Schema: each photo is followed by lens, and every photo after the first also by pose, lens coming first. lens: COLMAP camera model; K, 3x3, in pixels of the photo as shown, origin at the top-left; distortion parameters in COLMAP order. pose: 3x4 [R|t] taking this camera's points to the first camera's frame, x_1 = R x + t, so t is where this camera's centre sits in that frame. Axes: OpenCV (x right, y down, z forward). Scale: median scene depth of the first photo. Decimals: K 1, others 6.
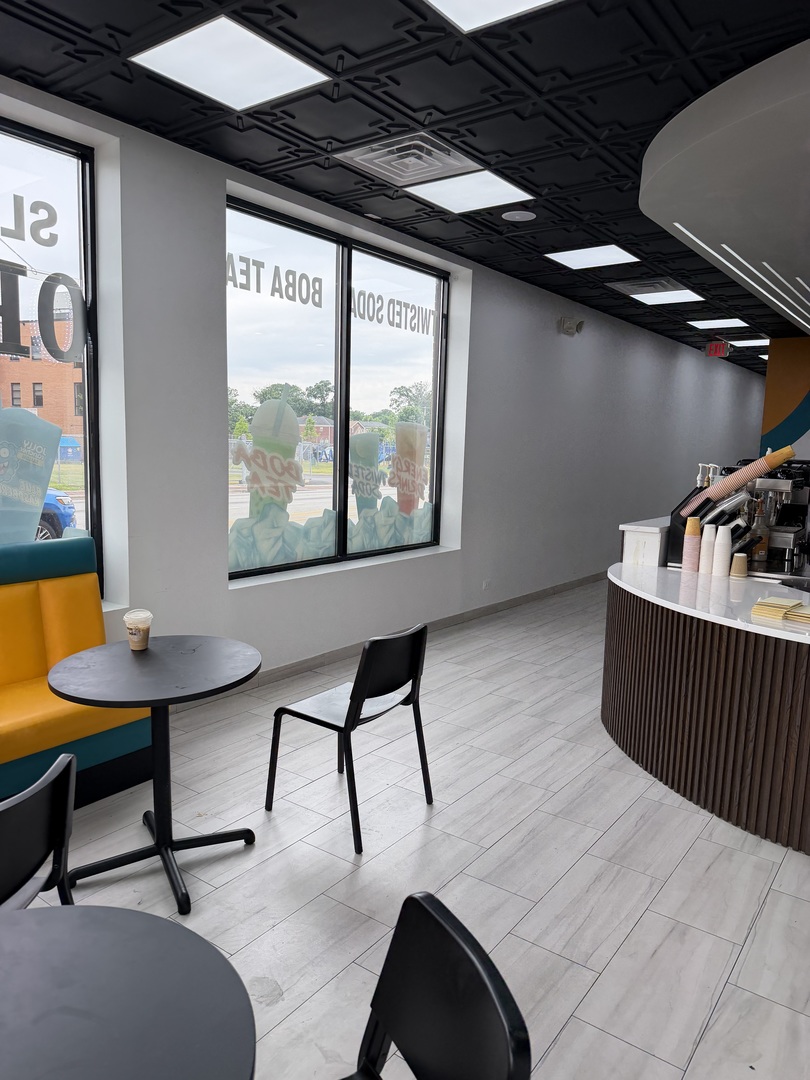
lens RADIAL K [[764.2, 0, 404.8], [0, 764.2, 553.1], [0, 0, 1]] dist [0.115766, -0.159752]
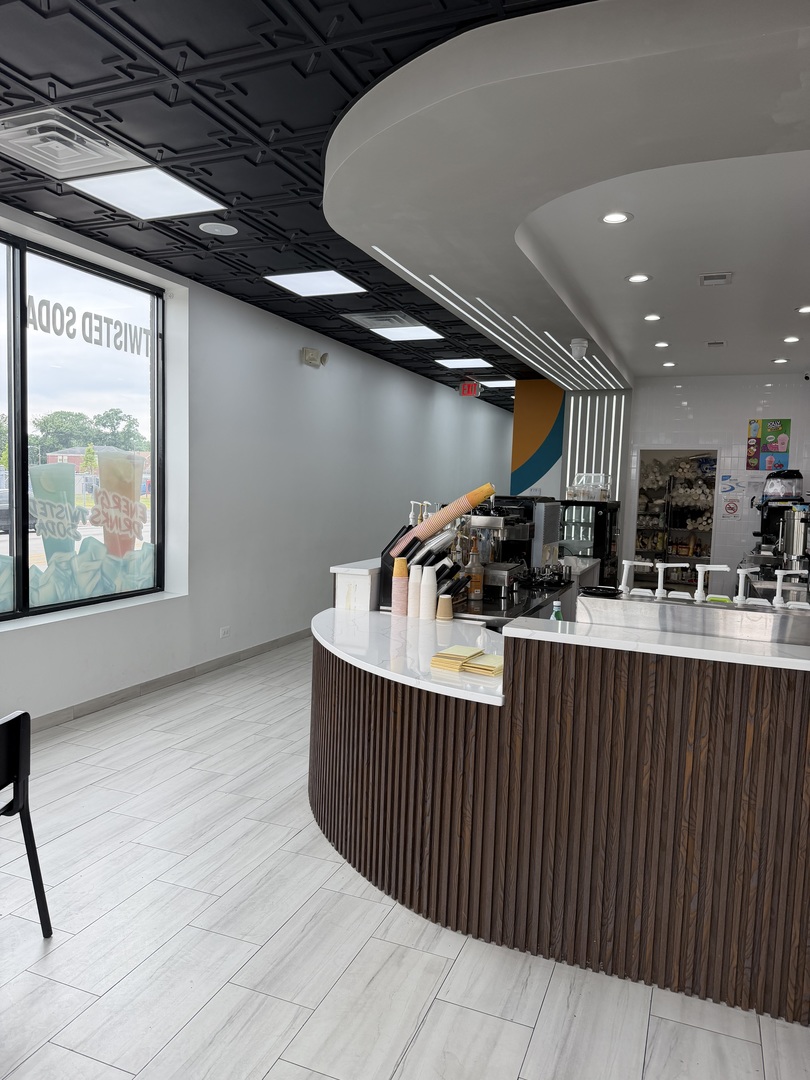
lens RADIAL K [[764.2, 0, 404.8], [0, 764.2, 553.1], [0, 0, 1]] dist [0.115766, -0.159752]
pose [[0.969232, -0.021698, 0.245189, 0.124348], [0.032367, 0.998692, -0.039569, -0.012504], [-0.244010, 0.046288, 0.968667, 0.083505]]
